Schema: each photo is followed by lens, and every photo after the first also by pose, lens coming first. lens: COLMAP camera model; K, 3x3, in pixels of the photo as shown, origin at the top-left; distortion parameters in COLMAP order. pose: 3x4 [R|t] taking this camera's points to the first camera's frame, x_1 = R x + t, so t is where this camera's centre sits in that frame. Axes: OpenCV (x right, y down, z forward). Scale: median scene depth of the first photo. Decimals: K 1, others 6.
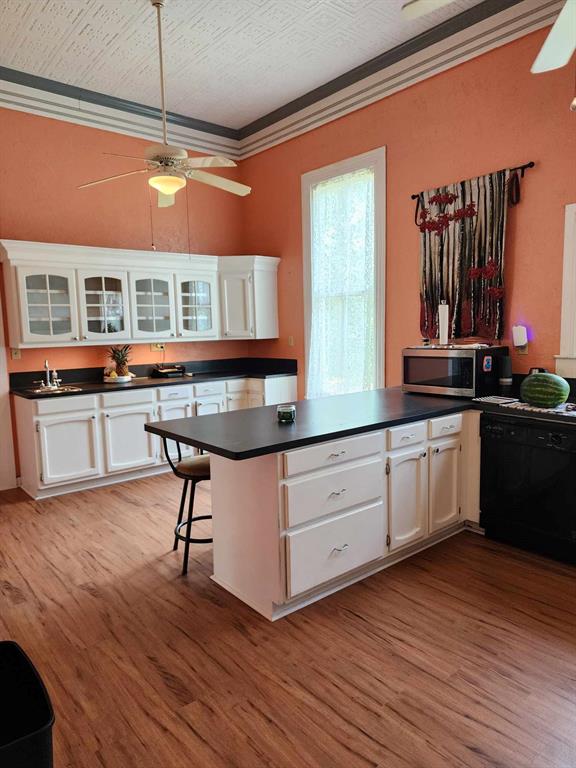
lens RADIAL K [[518.4, 0, 294.1], [0, 518.4, 383.2], [0, 0, 1]] dist [0.071910, -0.073022]
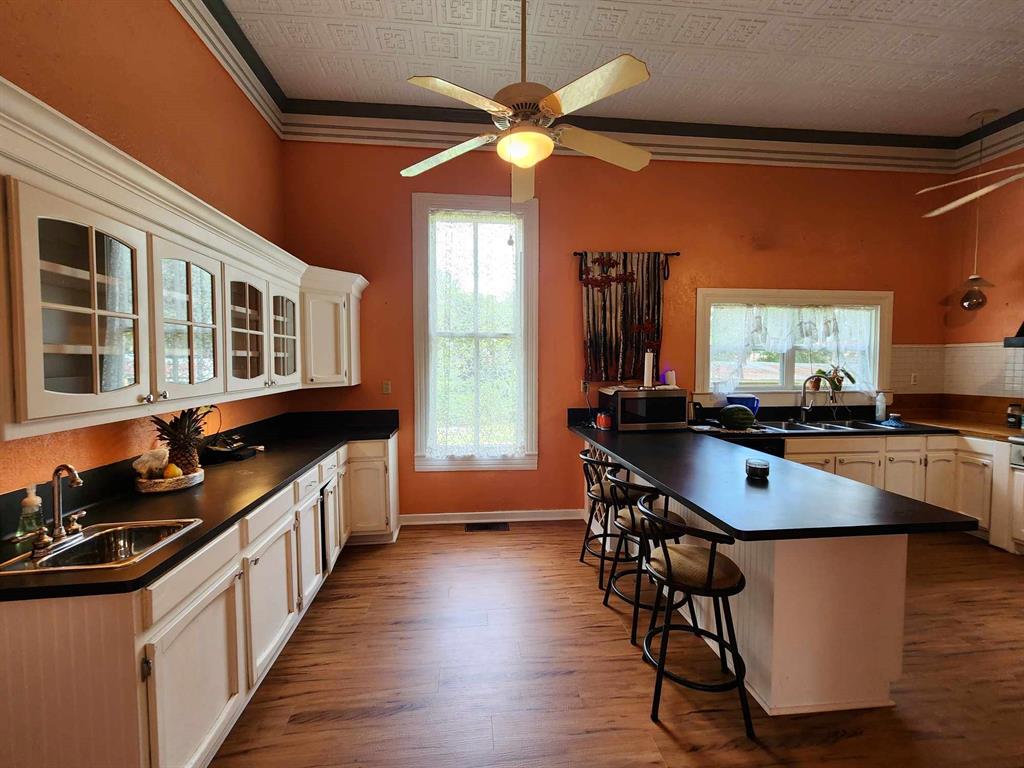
lens RADIAL K [[421.2, 0, 506.1], [0, 421.2, 380.3], [0, 0, 1]] dist [0.001659, 0.000728]
pose [[0.560966, -0.015961, 0.827685, -0.661007], [0.085156, 0.995623, -0.038515, -0.078172], [-0.823447, 0.092088, 0.559870, 0.729650]]
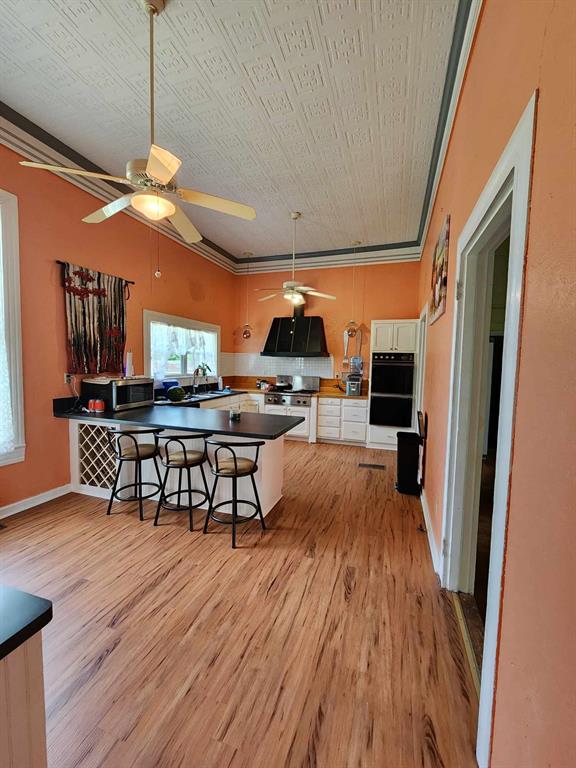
lens RADIAL K [[316.7, 0, 292.4], [0, 316.7, 382.1], [0, 0, 1]] dist [0.000498, 0.000202]
pose [[-0.531834, -0.043738, 0.845718, -0.803671], [0.089191, 0.990218, 0.107300, -0.117114], [-0.842138, 0.132496, -0.522731, 1.081518]]
